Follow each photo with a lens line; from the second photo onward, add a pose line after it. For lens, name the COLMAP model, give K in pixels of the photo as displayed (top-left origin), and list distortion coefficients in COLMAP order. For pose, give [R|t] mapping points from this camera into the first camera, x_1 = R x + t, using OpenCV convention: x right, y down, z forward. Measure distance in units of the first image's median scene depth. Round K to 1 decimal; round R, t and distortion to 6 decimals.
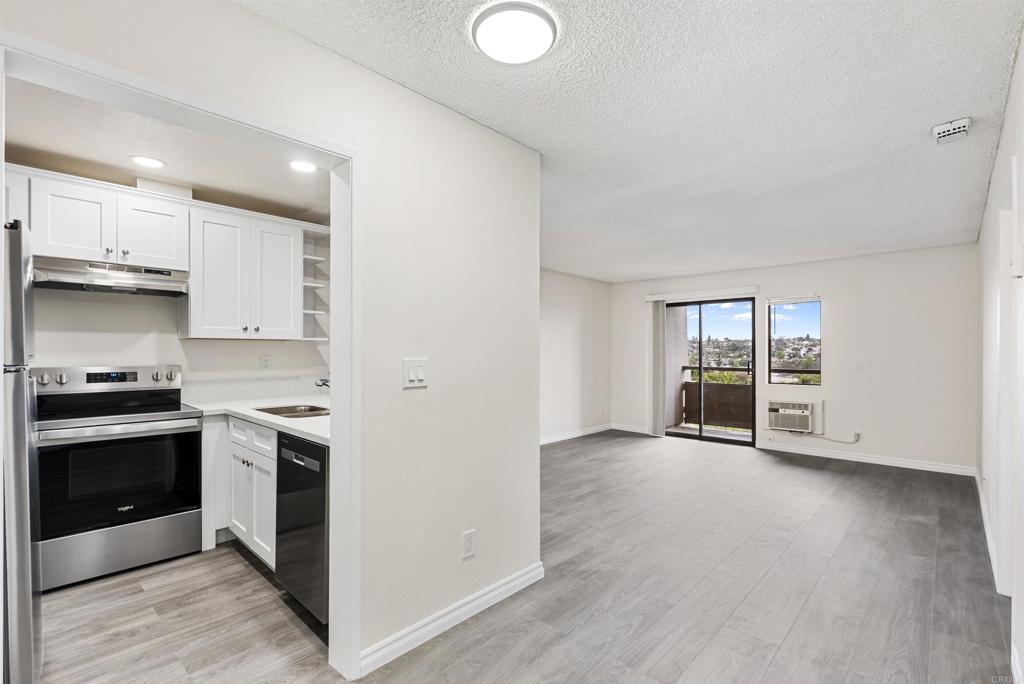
lens RADIAL K [[473.2, 0, 511.5], [0, 473.2, 348.4], [0, 0, 1]] dist [-0.002091, 0.000222]
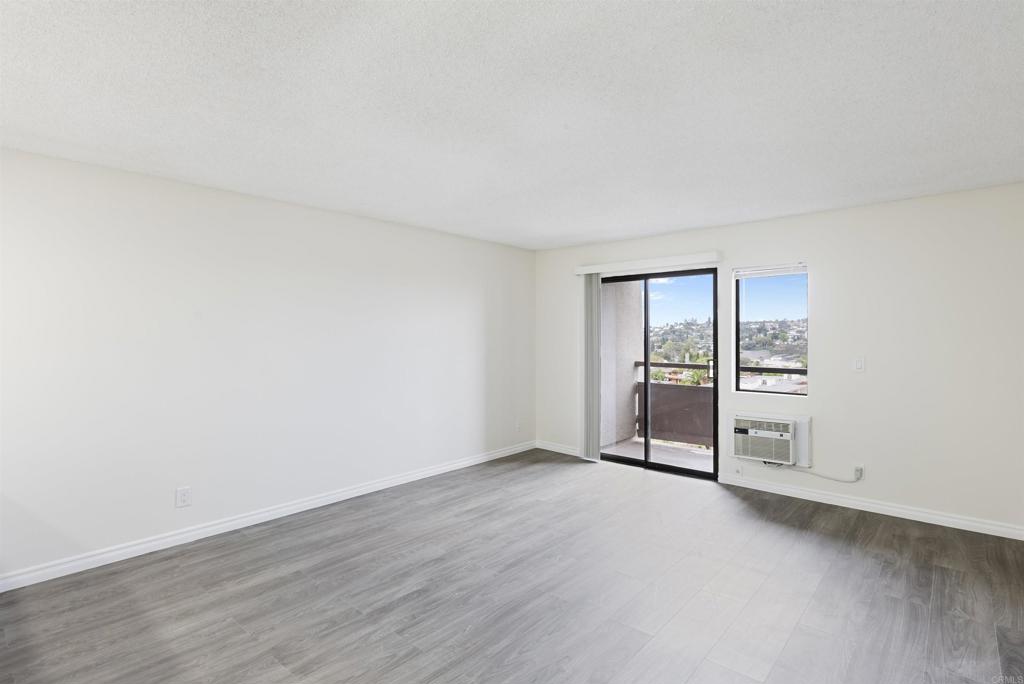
lens RADIAL K [[509.3, 0, 515.6], [0, 509.3, 334.0], [0, 0, 1]] dist [-0.001949, 0.000346]
pose [[0.999520, -0.002719, 0.030853, 0.207476], [0.002550, 0.999982, 0.005518, -0.016518], [-0.030868, -0.005436, 0.999509, 0.273946]]
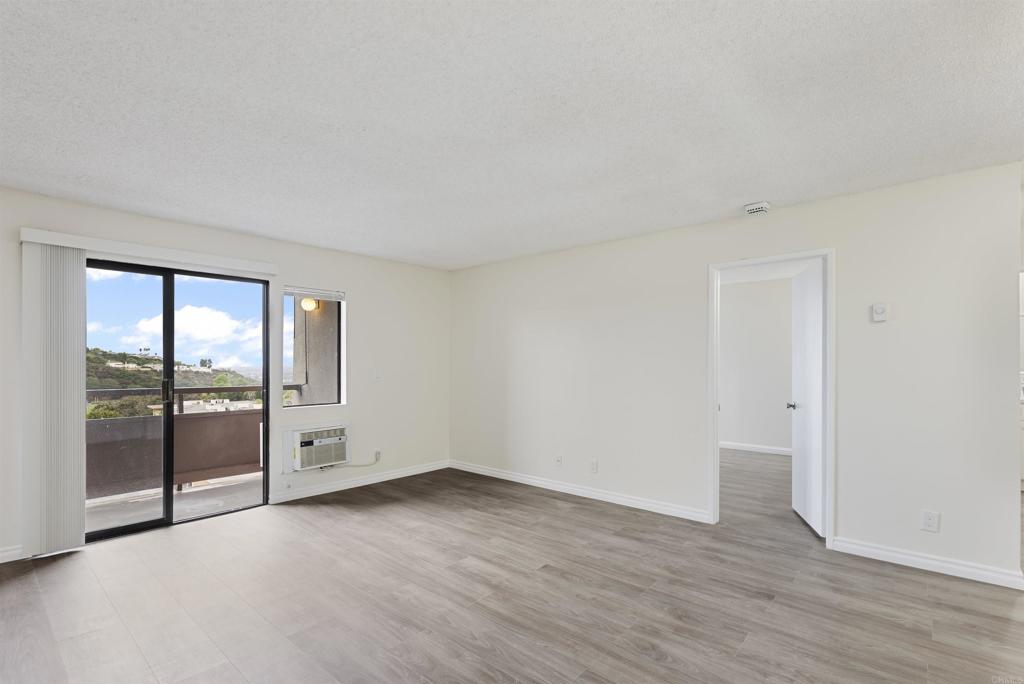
lens RADIAL K [[473.2, 0, 526.0], [0, 473.2, 375.1], [0, 0, 1]] dist [-0.002091, 0.000222]
pose [[-0.048349, -0.027385, 0.998455, -0.185075], [-0.008746, 0.999597, 0.026993, 0.003631], [-0.998792, -0.007427, -0.048569, 0.721394]]
